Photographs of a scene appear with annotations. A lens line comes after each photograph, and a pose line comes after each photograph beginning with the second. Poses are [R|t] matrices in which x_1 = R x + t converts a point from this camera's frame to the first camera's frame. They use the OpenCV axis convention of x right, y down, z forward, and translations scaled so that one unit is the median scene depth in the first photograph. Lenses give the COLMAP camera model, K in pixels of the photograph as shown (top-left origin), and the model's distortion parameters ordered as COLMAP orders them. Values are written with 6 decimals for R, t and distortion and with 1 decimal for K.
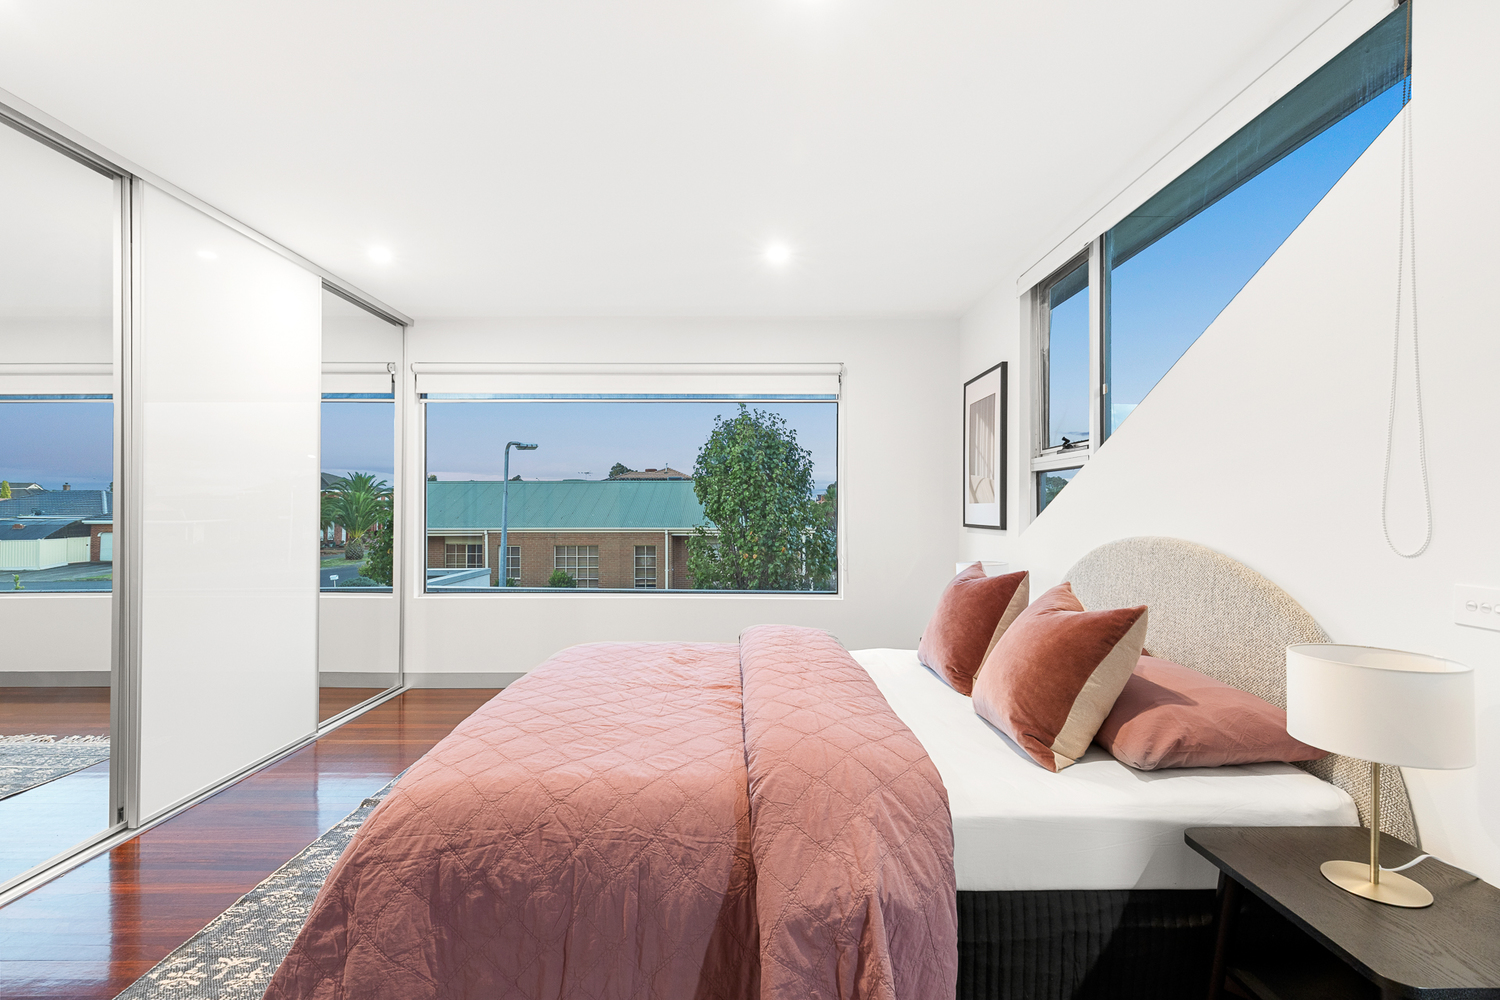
lens RADIAL K [[693.0, 0, 724.7], [0, 693.0, 503.9], [0, 0, 1]] dist [0.013464, 0.000509]
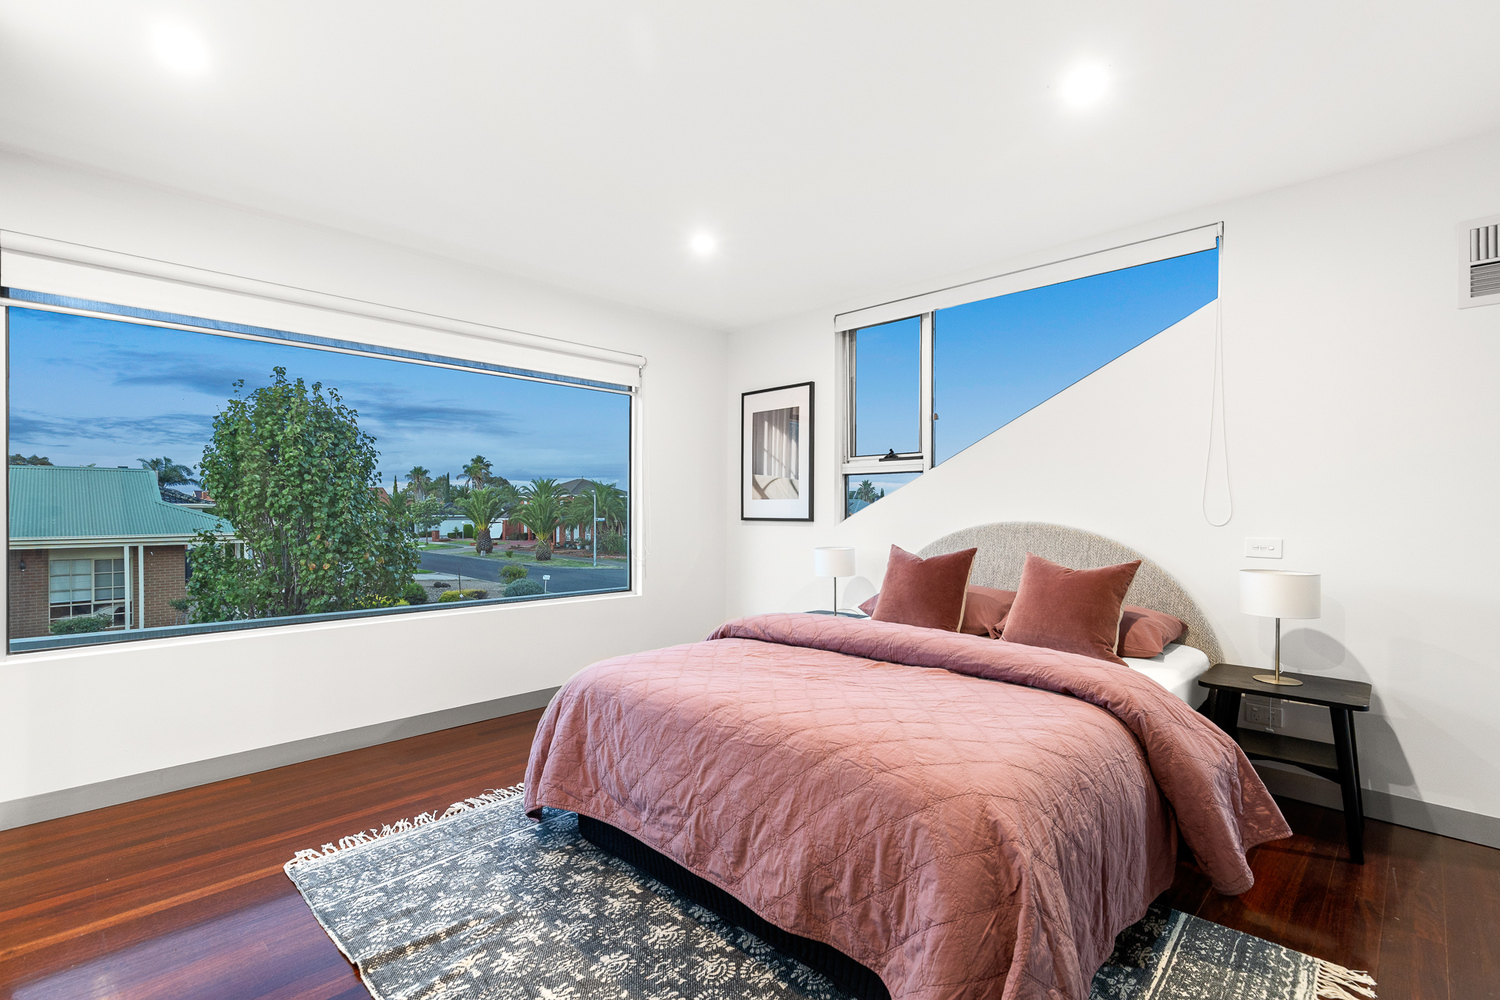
lens RADIAL K [[694.9, 0, 790.6], [0, 694.9, 512.8], [0, 0, 1]] dist [0.013997, 0.000147]
pose [[0.670970, -0.006084, 0.741460, -0.440268], [-0.004638, 0.999912, 0.012402, 0.006516], [-0.741470, -0.011761, 0.670883, 0.184253]]
